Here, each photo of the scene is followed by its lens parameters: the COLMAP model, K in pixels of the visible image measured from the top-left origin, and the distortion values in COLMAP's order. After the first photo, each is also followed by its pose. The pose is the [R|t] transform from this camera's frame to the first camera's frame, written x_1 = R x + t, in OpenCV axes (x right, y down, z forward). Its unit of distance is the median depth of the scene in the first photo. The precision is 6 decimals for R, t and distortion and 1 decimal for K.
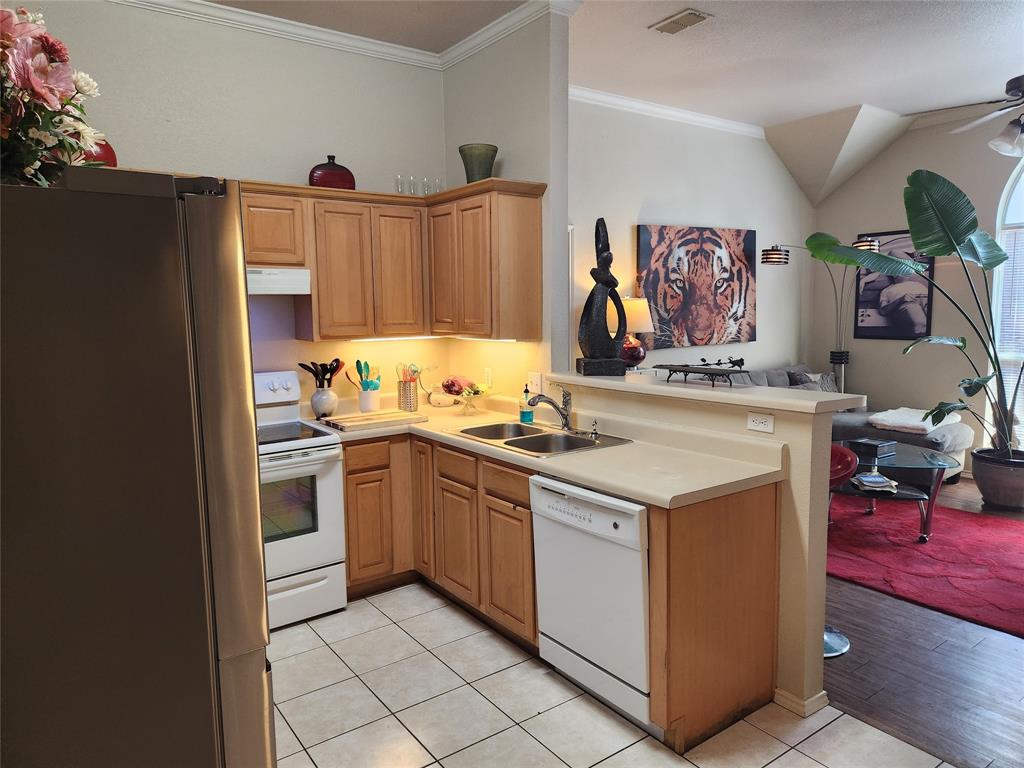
lens RADIAL K [[689.4, 0, 514.3], [0, 689.4, 376.6], [0, 0, 1]] dist [0.073055, -0.063736]
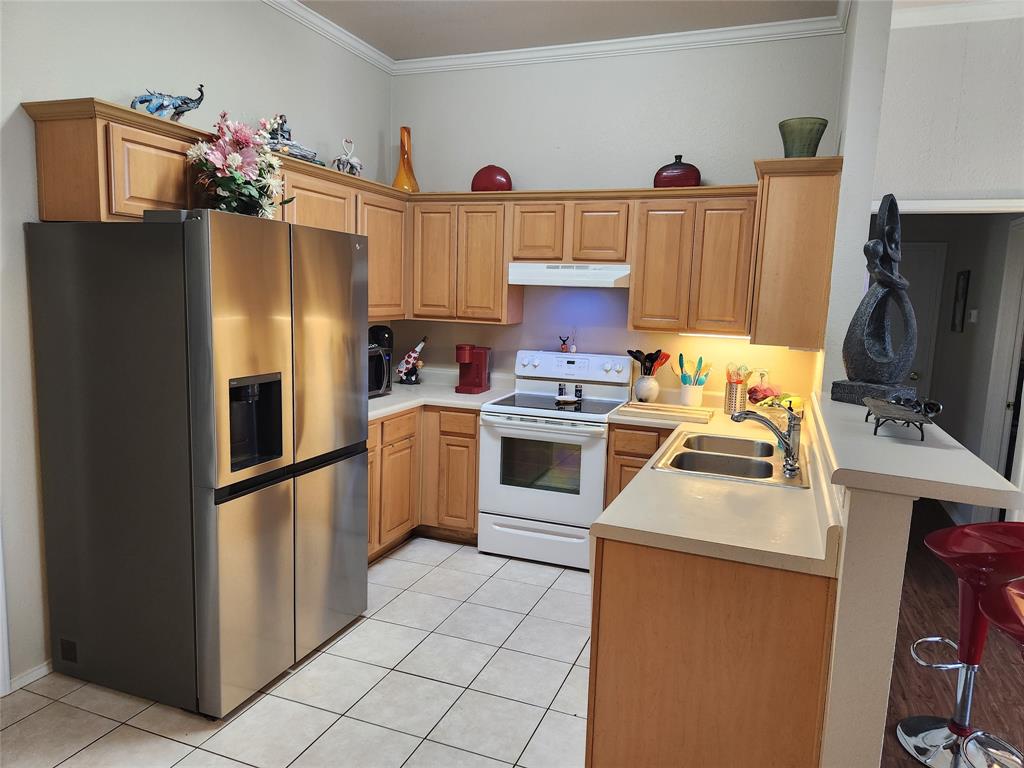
lens RADIAL K [[689.4, 0, 513.7], [0, 689.4, 376.9], [0, 0, 1]] dist [0.073055, -0.063736]
pose [[0.542421, 0.135266, -0.829146, 0.340045], [-0.132447, 0.988379, 0.074597, -0.023151], [0.829600, 0.069355, 0.554033, 0.160570]]
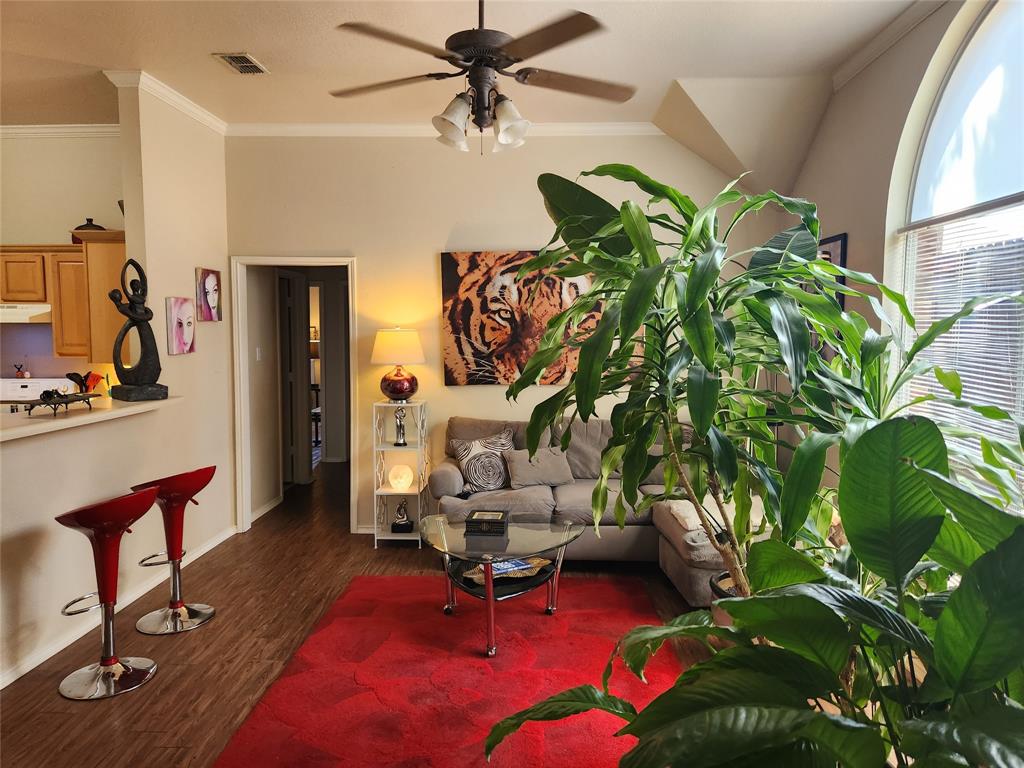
lens RADIAL K [[689.4, 0, 520.1], [0, 689.4, 379.1], [0, 0, 1]] dist [0.073055, -0.063736]
pose [[0.784307, 0.066354, -0.616814, 0.813846], [-0.079809, 0.996794, 0.005750, -0.056979], [0.615218, 0.044718, 0.787088, 0.308867]]
